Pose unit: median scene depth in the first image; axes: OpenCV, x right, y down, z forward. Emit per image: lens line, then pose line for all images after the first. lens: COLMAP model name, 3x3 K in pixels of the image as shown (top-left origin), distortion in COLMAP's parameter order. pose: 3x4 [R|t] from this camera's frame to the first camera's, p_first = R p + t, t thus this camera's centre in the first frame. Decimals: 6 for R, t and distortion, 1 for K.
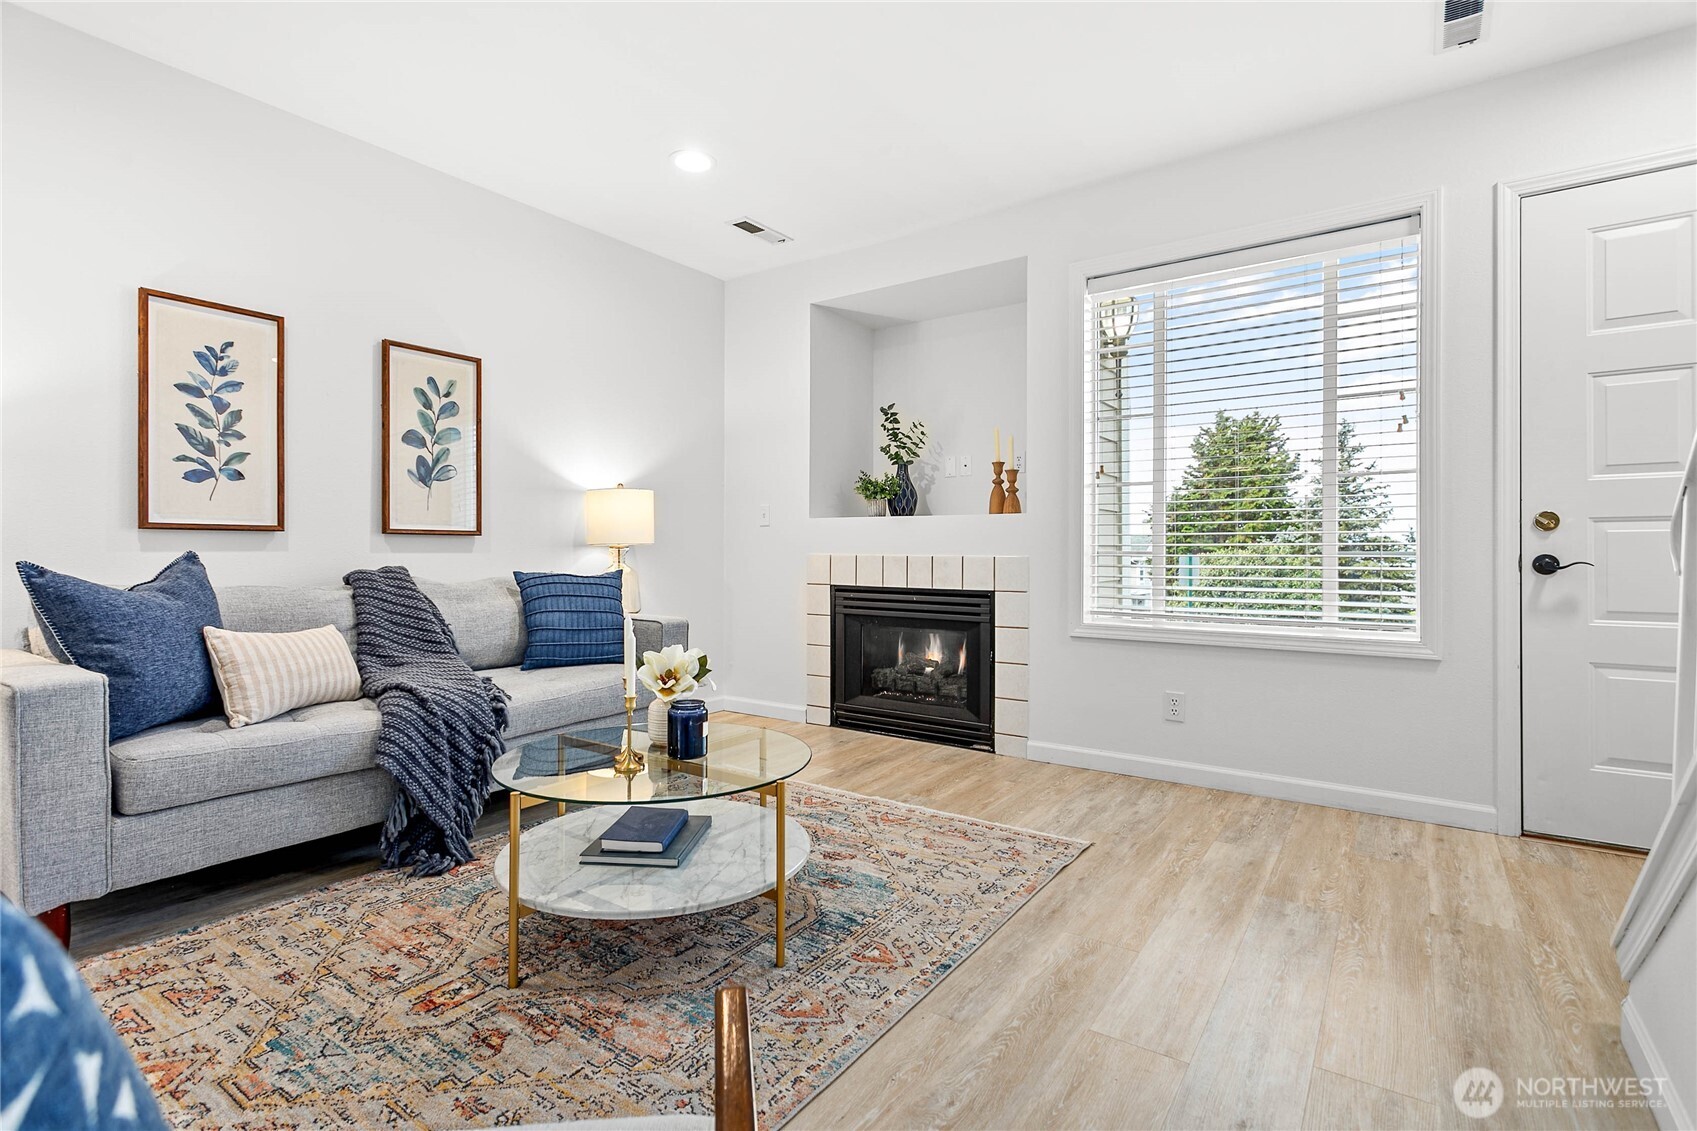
lens RADIAL K [[806.9, 0, 849.8], [0, 806.9, 554.5], [0, 0, 1]] dist [0.000509, -0.000525]
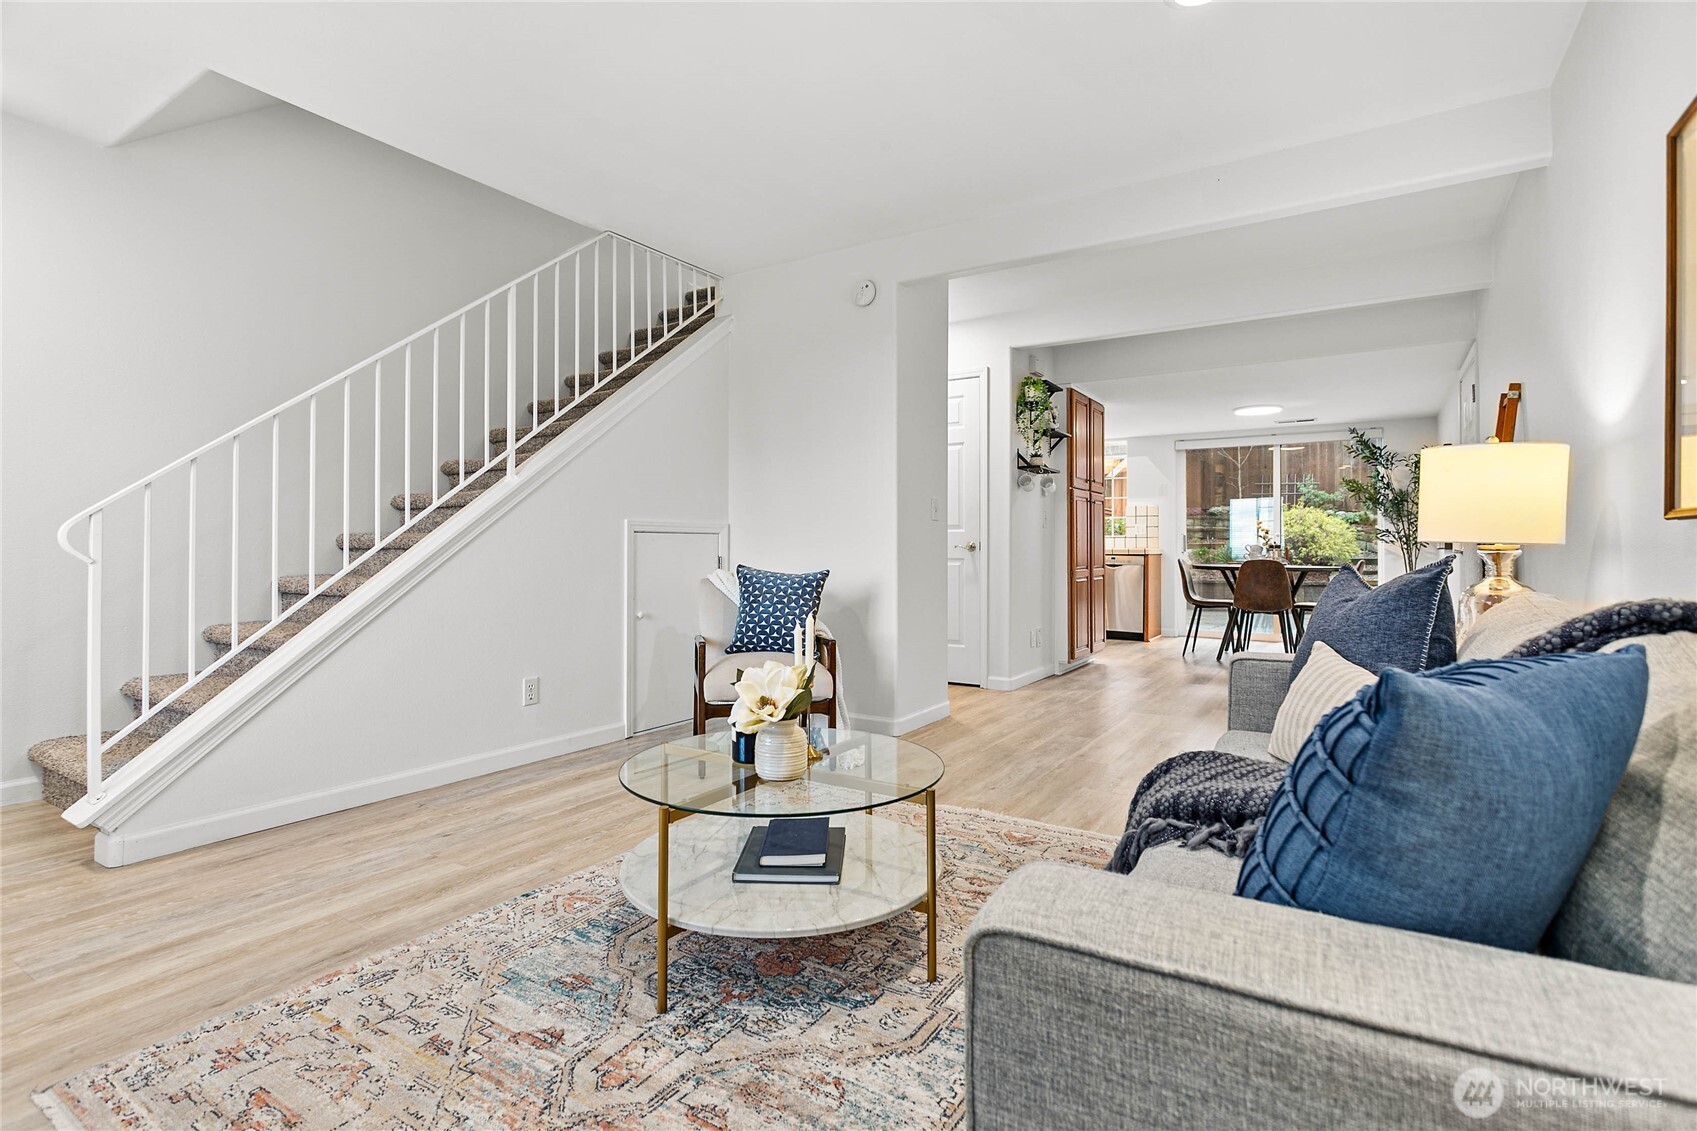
lens RADIAL K [[806.9, 0, 836.7], [0, 806.9, 548.5], [0, 0, 1]] dist [0.000509, -0.000525]
pose [[-0.999564, -0.004652, -0.029149, -0.209527], [-0.004744, 0.999984, 0.003081, -0.007220], [0.029134, 0.003218, -0.999570, 1.517354]]
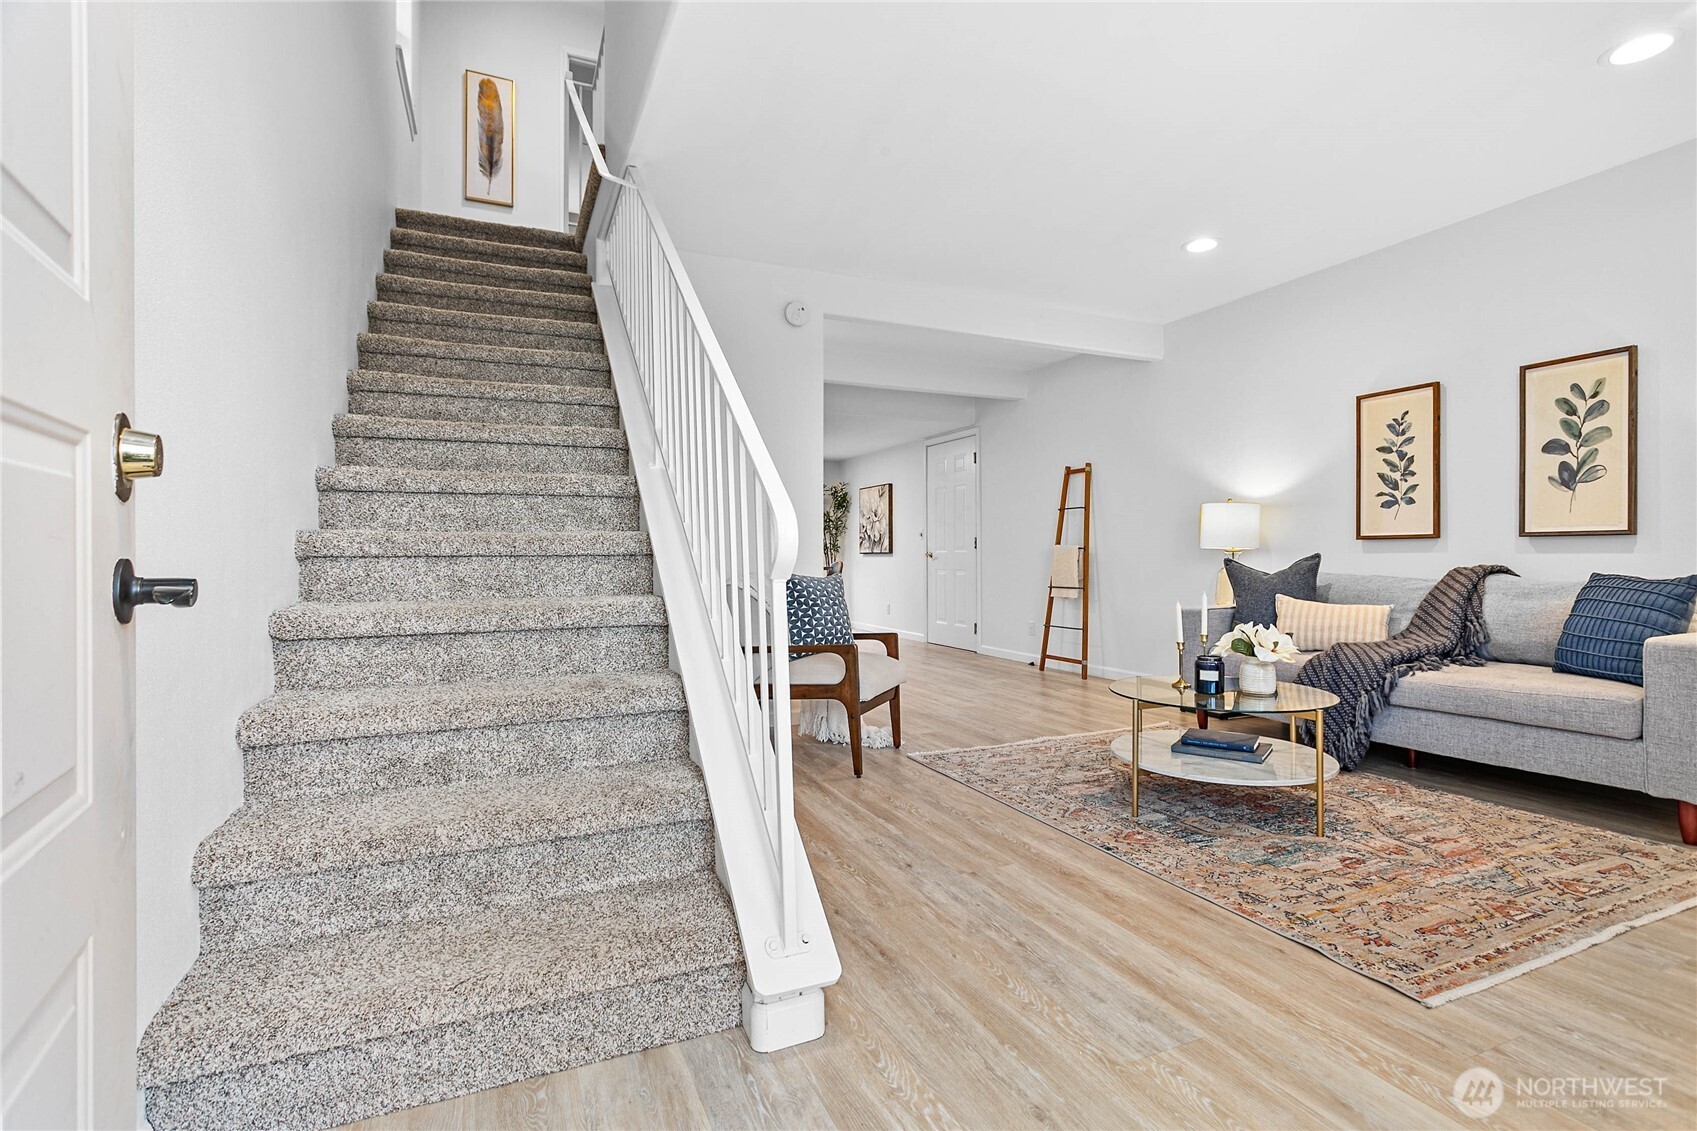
lens RADIAL K [[806.9, 0, 831.4], [0, 806.9, 559.1], [0, 0, 1]] dist [0.000509, -0.000525]
pose [[-0.534327, 0.005960, -0.845257, 1.074850], [0.002614, 0.999982, 0.005398, -0.003075], [0.845274, 0.000675, -0.534333, 0.921814]]
